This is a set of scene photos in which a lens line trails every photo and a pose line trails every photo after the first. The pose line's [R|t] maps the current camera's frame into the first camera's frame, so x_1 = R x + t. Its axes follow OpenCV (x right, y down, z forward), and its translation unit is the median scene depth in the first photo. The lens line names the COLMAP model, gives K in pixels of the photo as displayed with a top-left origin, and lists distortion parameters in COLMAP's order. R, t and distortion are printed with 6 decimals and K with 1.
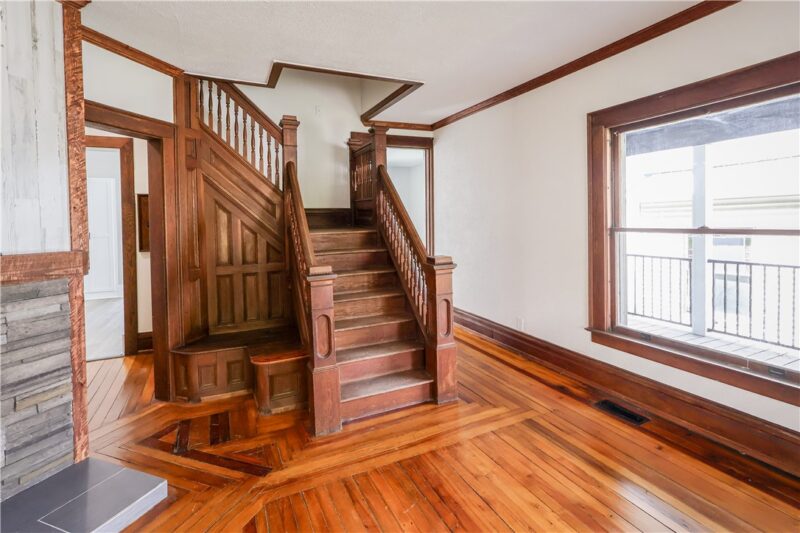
lens RADIAL K [[392.0, 0, 397.4], [0, 392.0, 228.3], [0, 0, 1]] dist [0.000669, -0.000186]
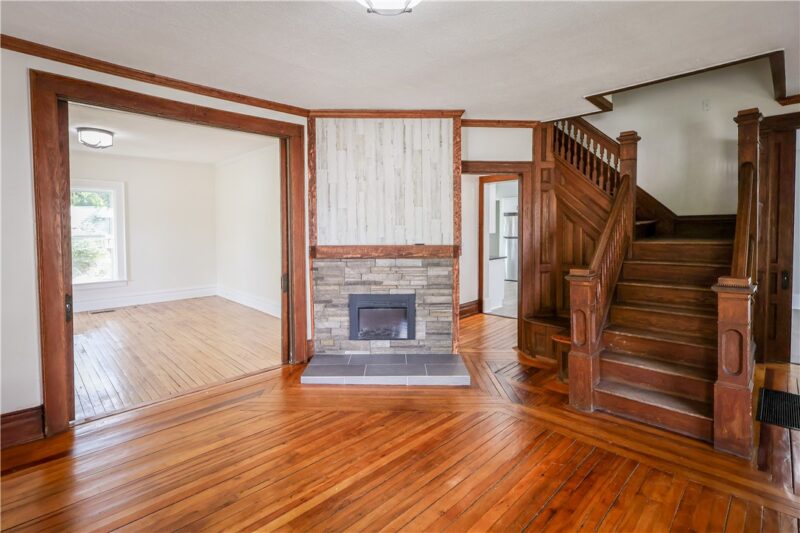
lens RADIAL K [[392.0, 0, 399.4], [0, 392.0, 243.5], [0, 0, 1]] dist [0.000669, -0.000186]
pose [[0.336235, 0.048689, -0.940519, 0.735072], [-0.017424, 0.998813, 0.045478, -0.027243], [0.941617, 0.001096, 0.336684, 0.074517]]
